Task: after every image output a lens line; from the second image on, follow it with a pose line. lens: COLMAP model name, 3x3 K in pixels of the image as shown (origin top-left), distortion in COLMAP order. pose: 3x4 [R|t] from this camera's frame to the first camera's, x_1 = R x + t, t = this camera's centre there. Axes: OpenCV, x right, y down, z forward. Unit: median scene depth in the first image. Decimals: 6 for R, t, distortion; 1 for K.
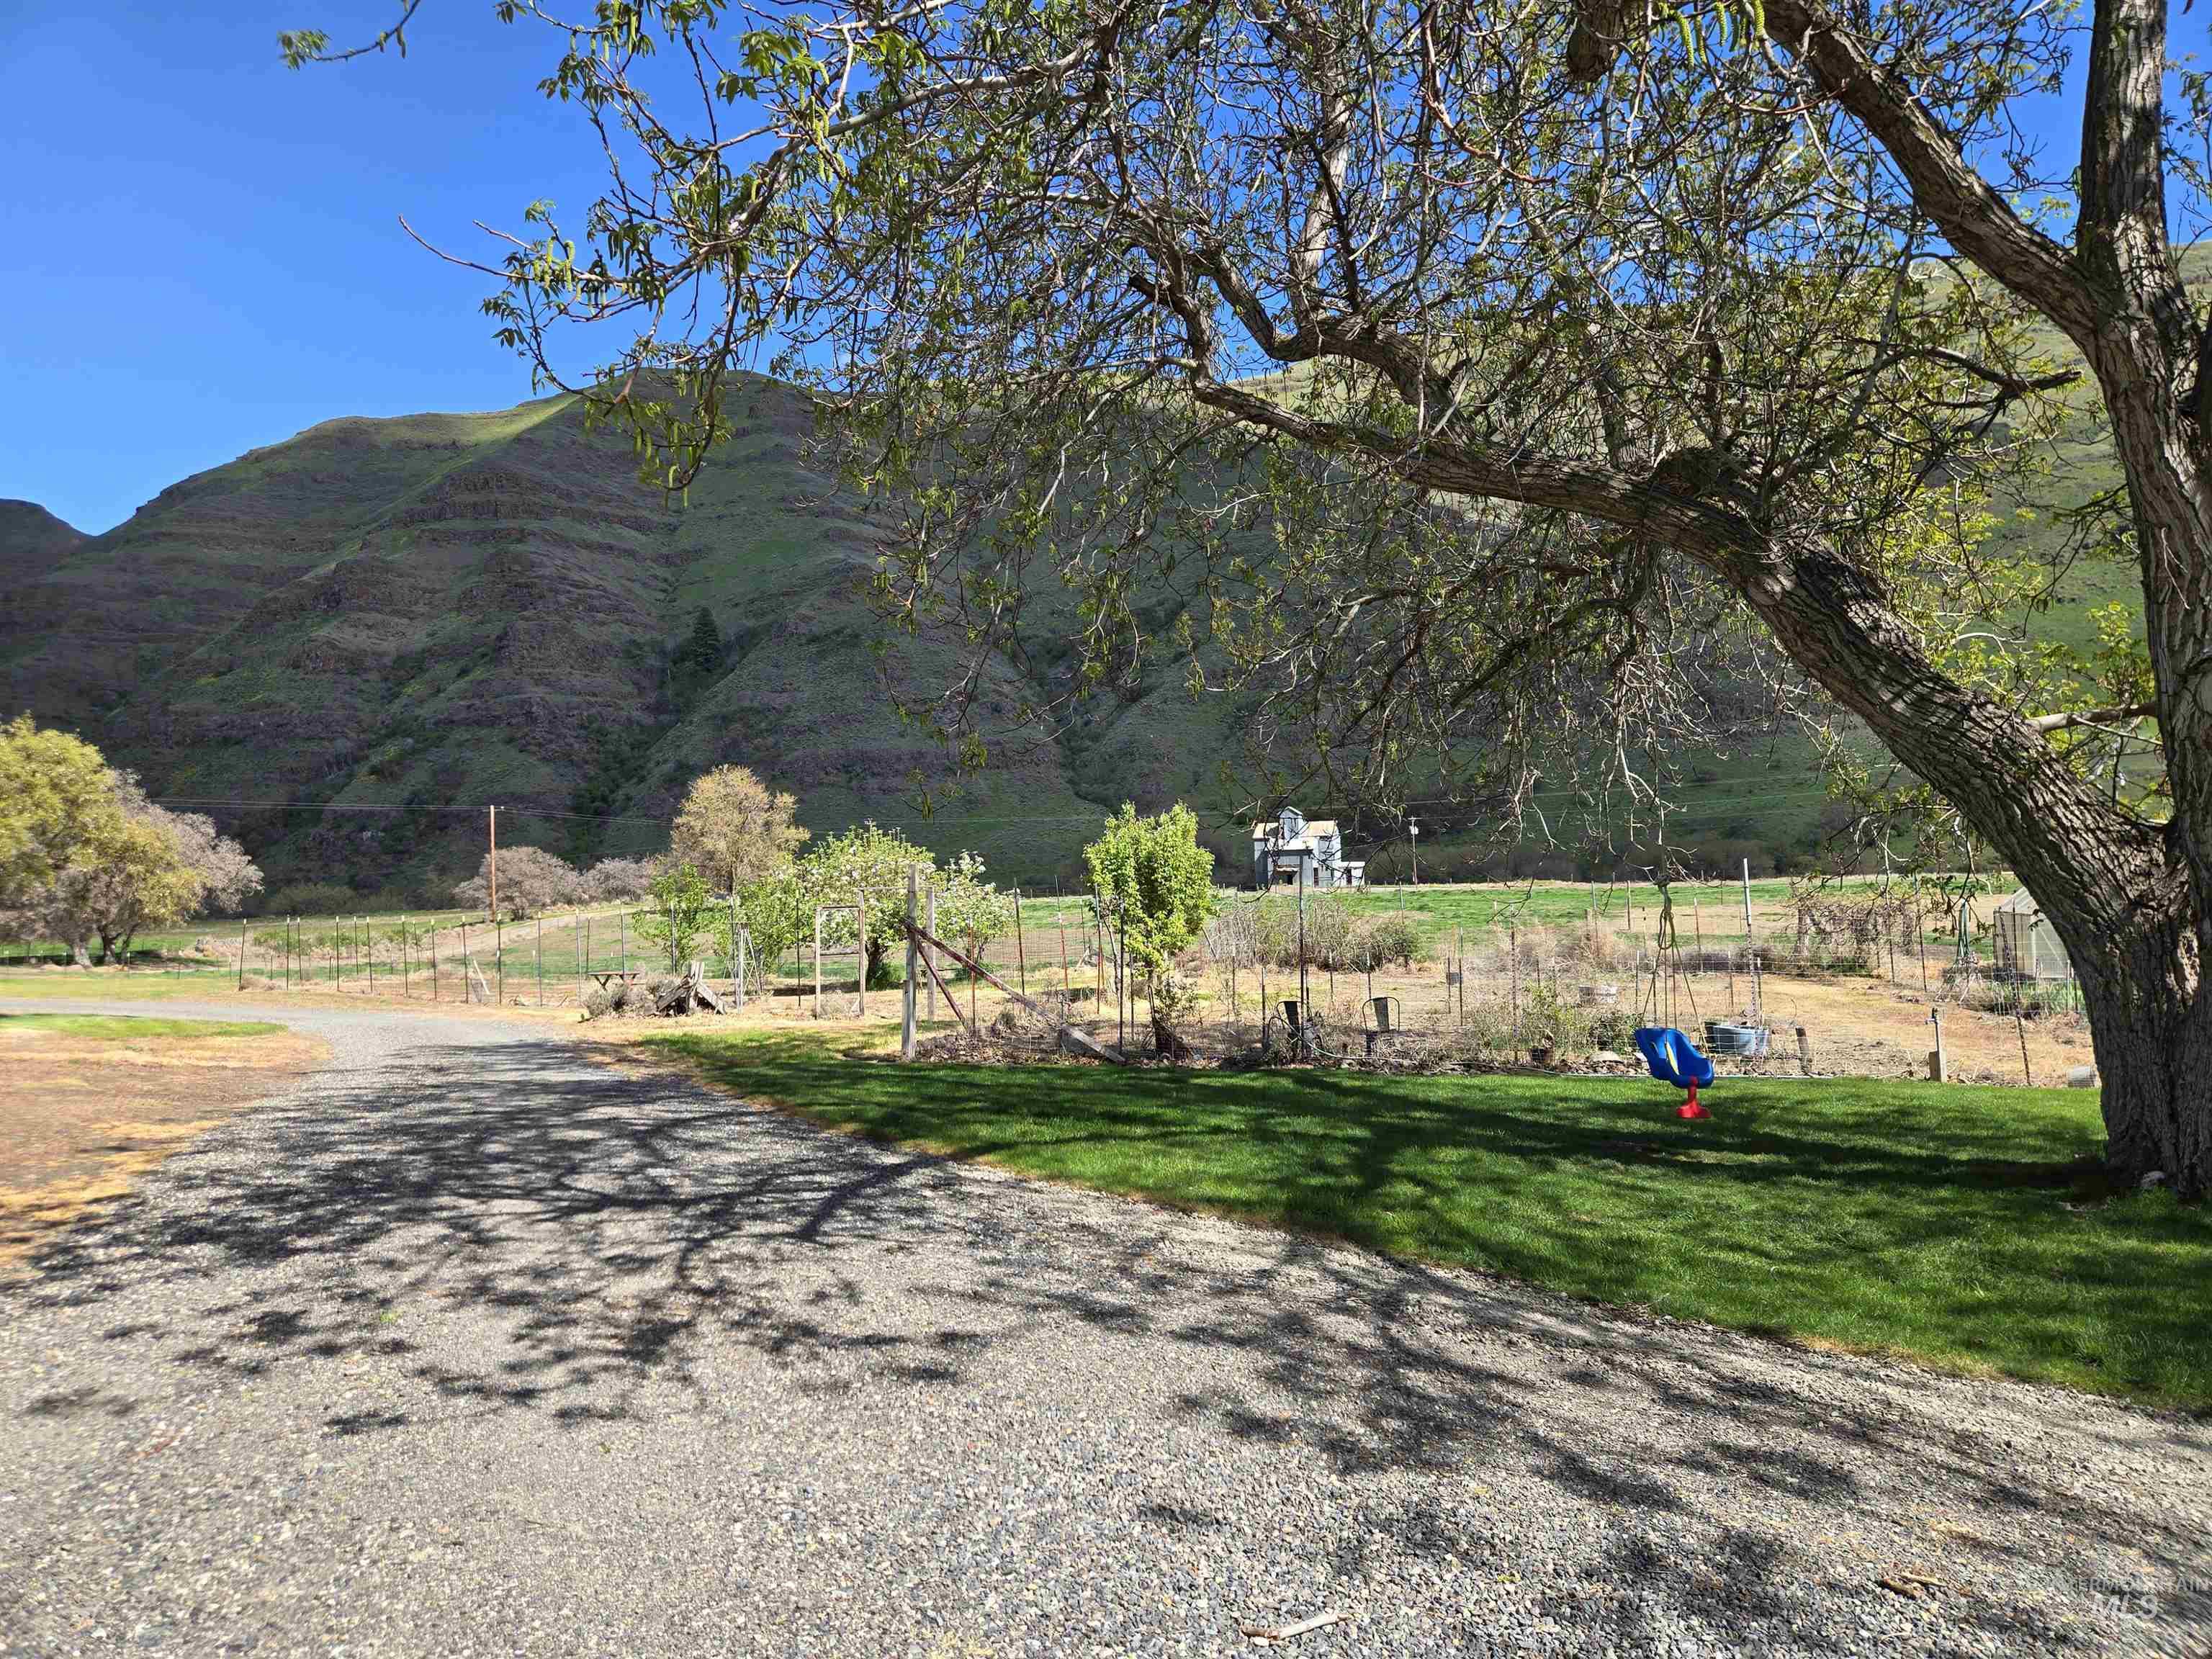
lens RADIAL K [[1475.3, 0, 1076.4], [0, 1475.3, 800.5], [0, 0, 1]] dist [0.082629, -0.065002]
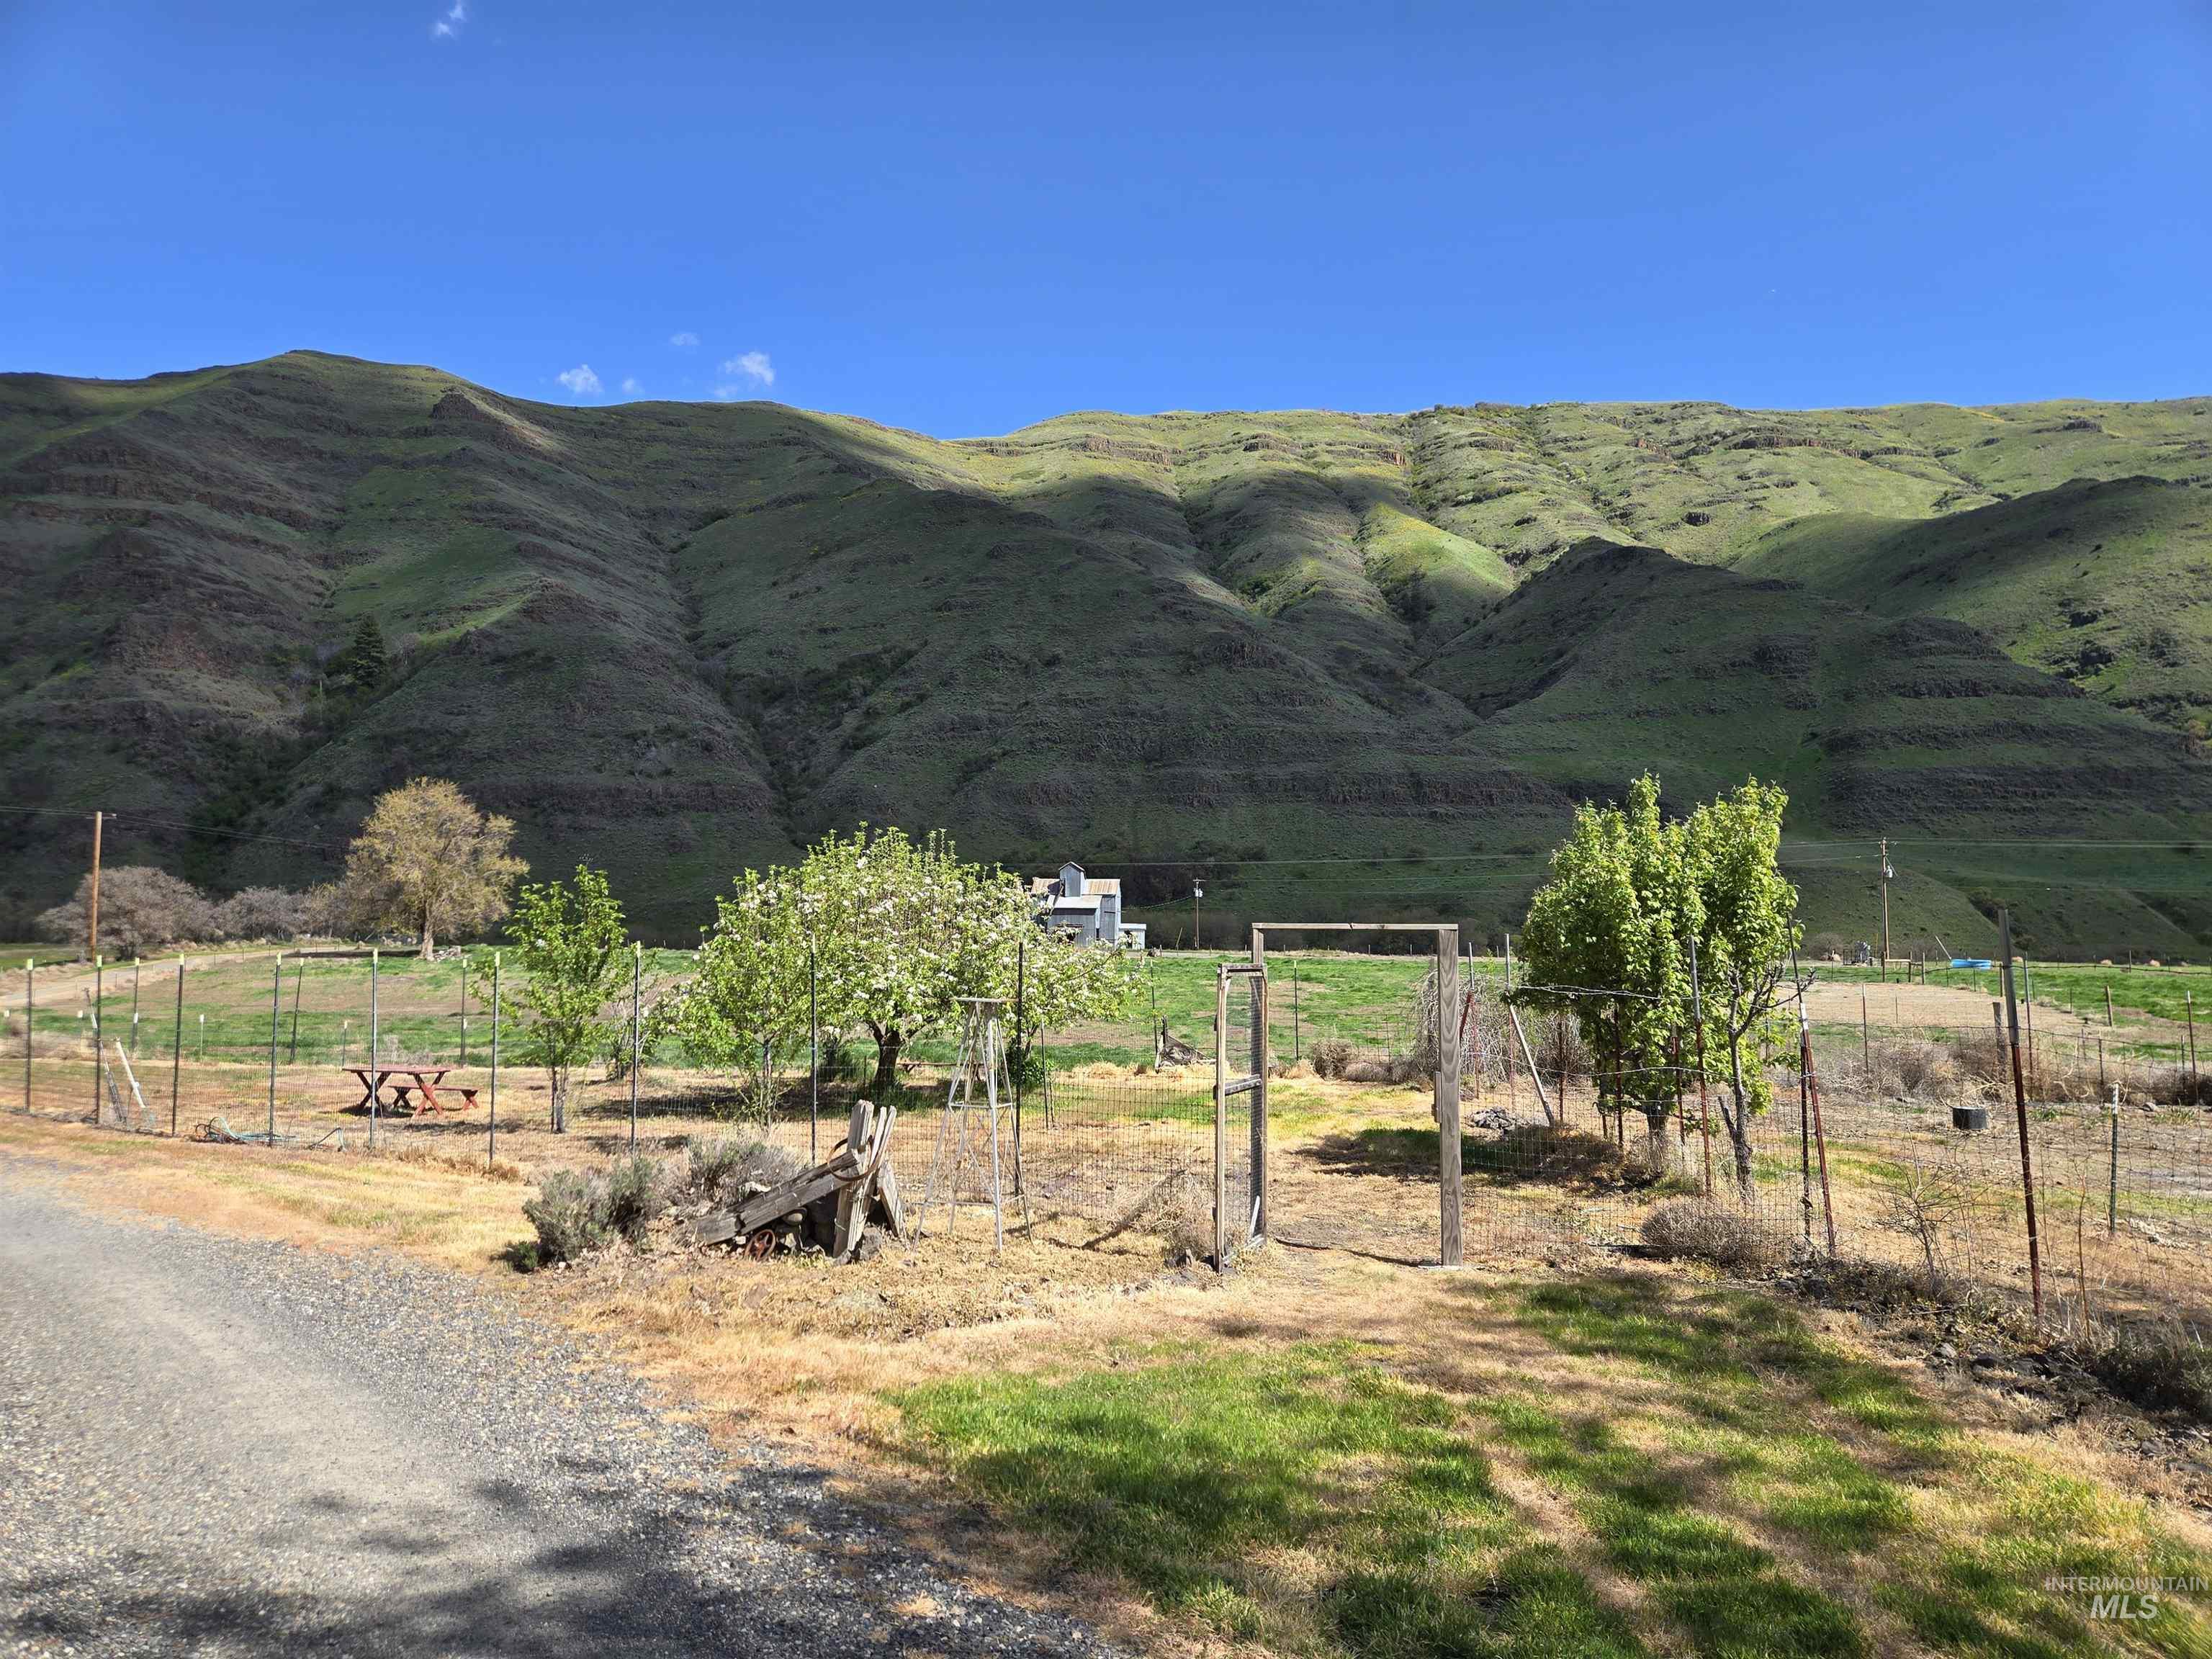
lens RADIAL K [[1475.3, 0, 1087.3], [0, 1475.3, 820.8], [0, 0, 1]] dist [0.082629, -0.065002]
pose [[0.976095, 0.051798, 0.211083, -0.046062], [-0.046131, 0.998433, -0.031690, 0.007882], [-0.212394, 0.021195, 0.976954, 0.102379]]
